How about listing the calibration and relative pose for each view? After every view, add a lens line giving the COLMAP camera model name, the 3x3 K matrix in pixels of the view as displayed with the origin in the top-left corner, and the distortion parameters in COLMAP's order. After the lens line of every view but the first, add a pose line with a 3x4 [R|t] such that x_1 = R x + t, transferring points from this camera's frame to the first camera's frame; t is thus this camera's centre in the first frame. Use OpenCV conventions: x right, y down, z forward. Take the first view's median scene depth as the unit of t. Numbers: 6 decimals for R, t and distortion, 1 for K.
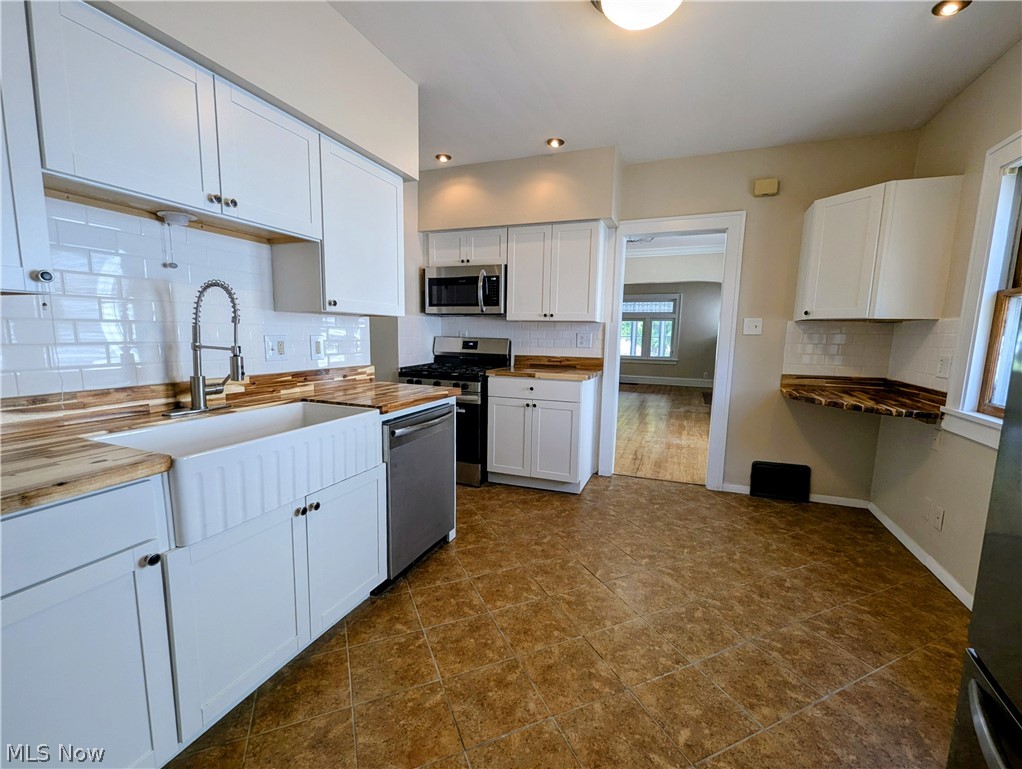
lens RADIAL K [[428.7, 0, 505.7], [0, 428.7, 385.0], [0, 0, 1]] dist [-0.000130, -0.000701]
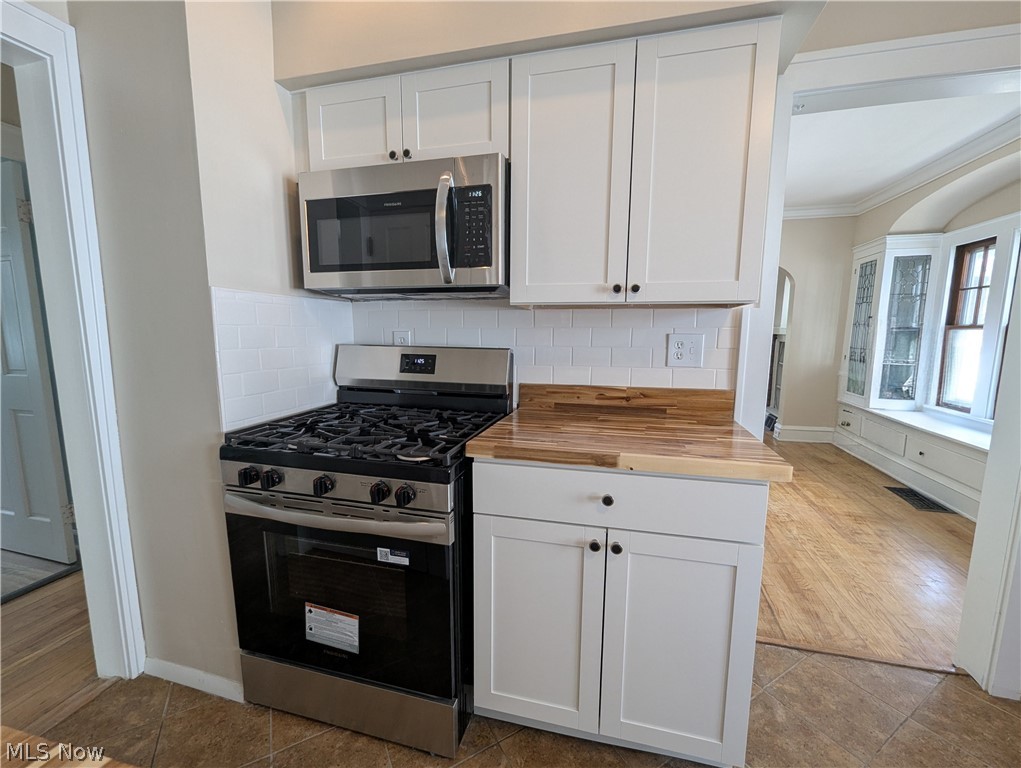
lens RADIAL K [[428.3, 0, 516.6], [0, 428.3, 388.8], [0, 0, 1]] dist [-0.000130, -0.000701]
pose [[0.989923, -0.027746, 0.138862, -0.048959], [0.026743, 0.999601, 0.009087, -0.075005], [-0.139059, -0.005282, 0.990270, 0.601805]]
